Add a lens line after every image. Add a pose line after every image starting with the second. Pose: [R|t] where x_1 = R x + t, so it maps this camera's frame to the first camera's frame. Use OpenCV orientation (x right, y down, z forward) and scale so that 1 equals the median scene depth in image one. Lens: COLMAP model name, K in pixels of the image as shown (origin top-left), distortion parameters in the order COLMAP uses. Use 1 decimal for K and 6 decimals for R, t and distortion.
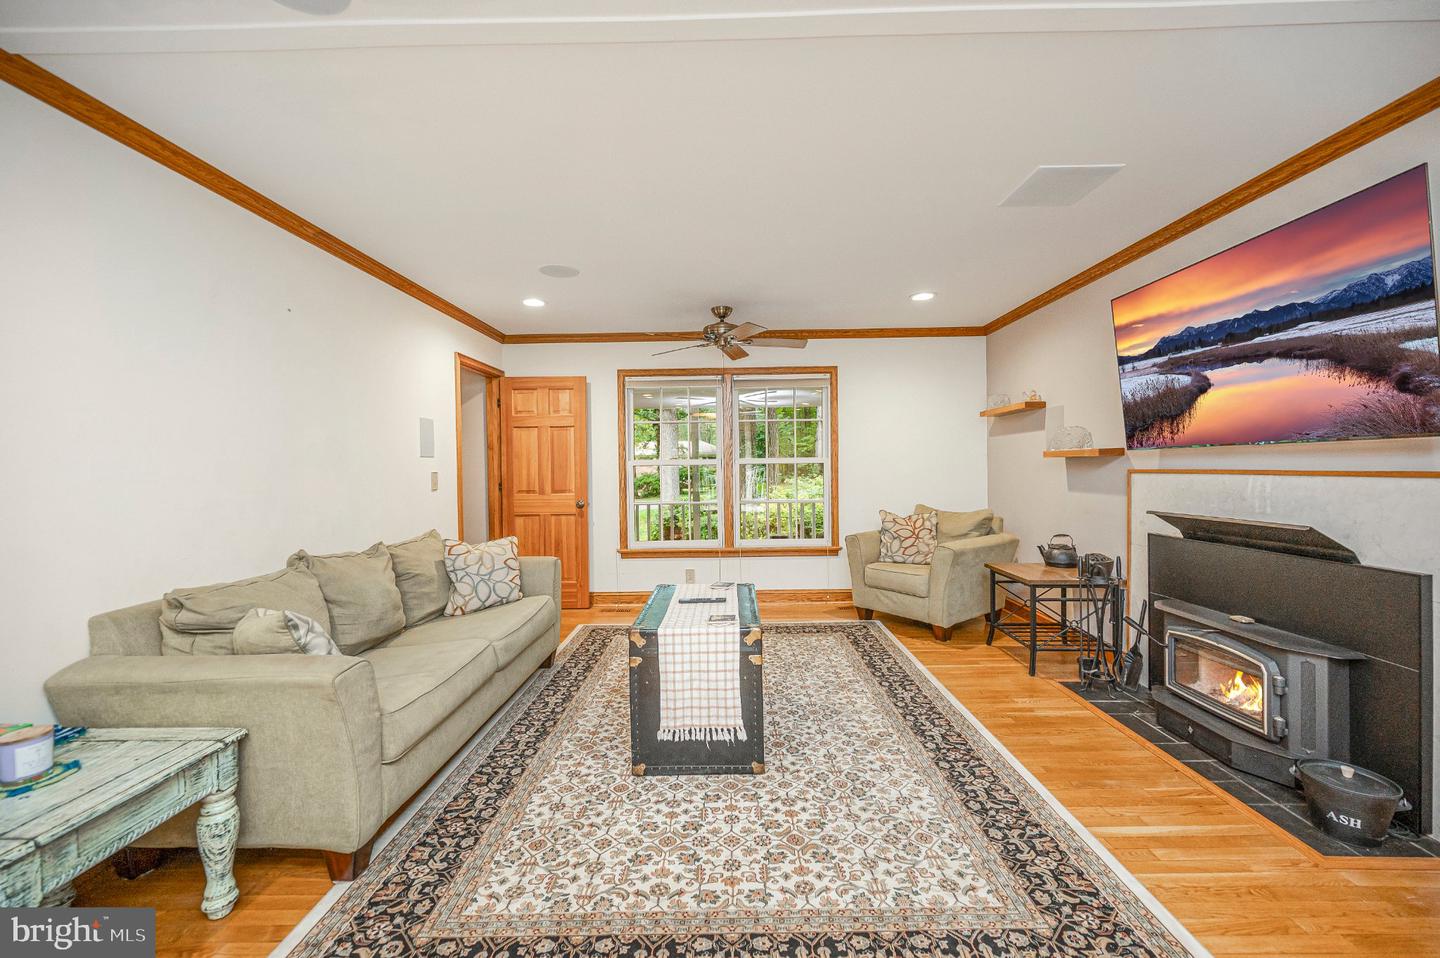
lens RADIAL K [[574.6, 0, 724.4], [0, 574.6, 473.0], [0, 0, 1]] dist [0.000237, -0.000237]
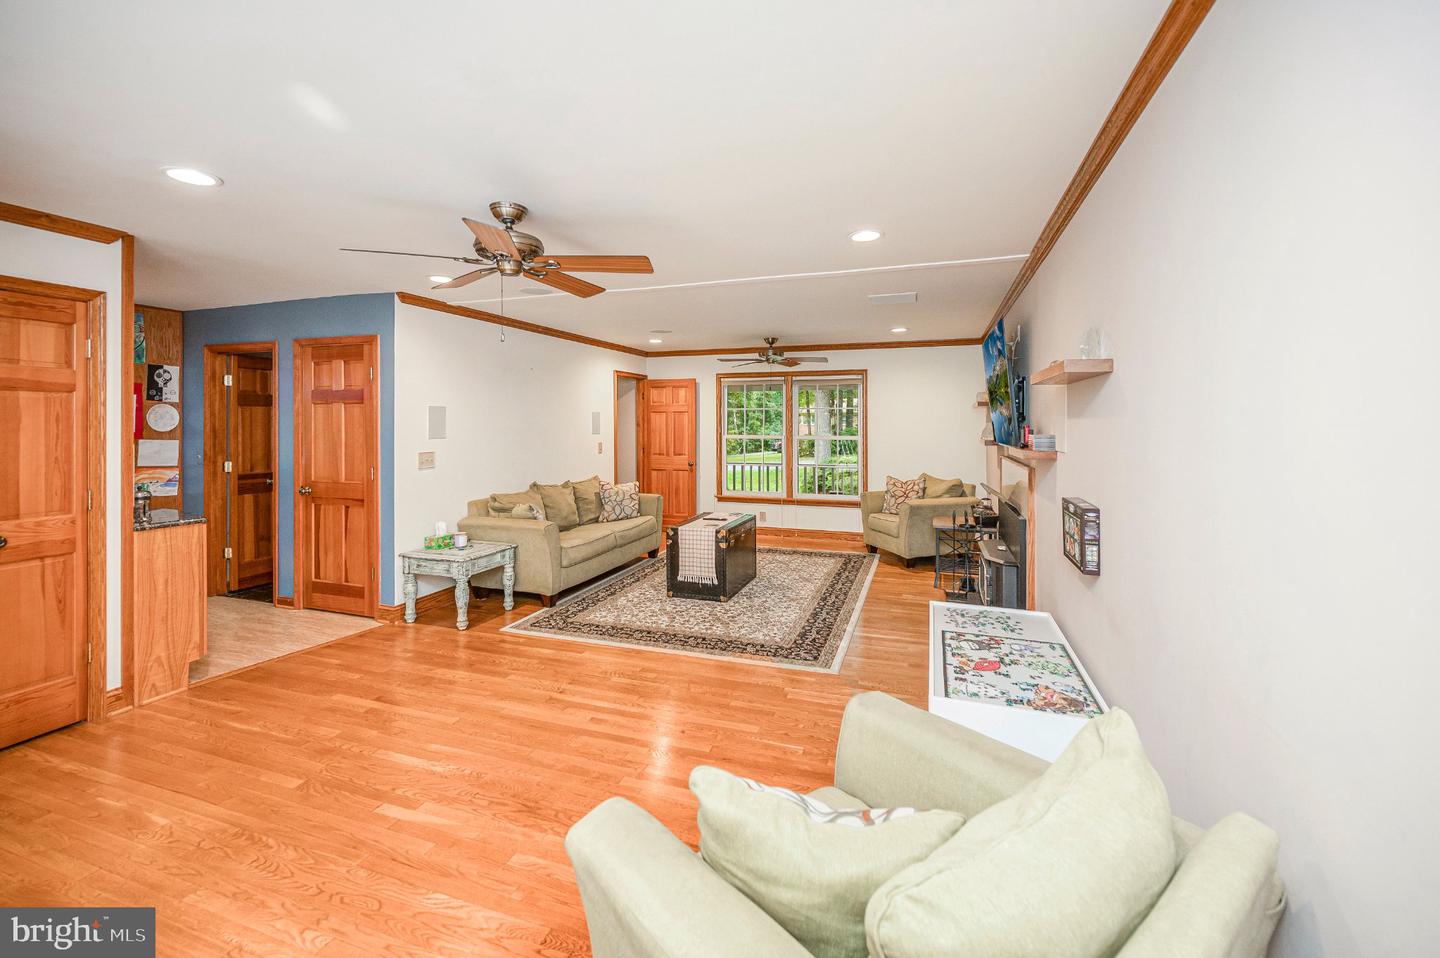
lens RADIAL K [[608.1, 0, 720.5], [0, 608.1, 426.0], [0, 0, 1]] dist [-0.001839, -0.000234]
pose [[0.943378, 0.014785, -0.331391, 0.519273], [-0.016068, 0.999870, -0.001131, -0.065017], [0.331331, 0.006392, 0.943493, -0.711692]]
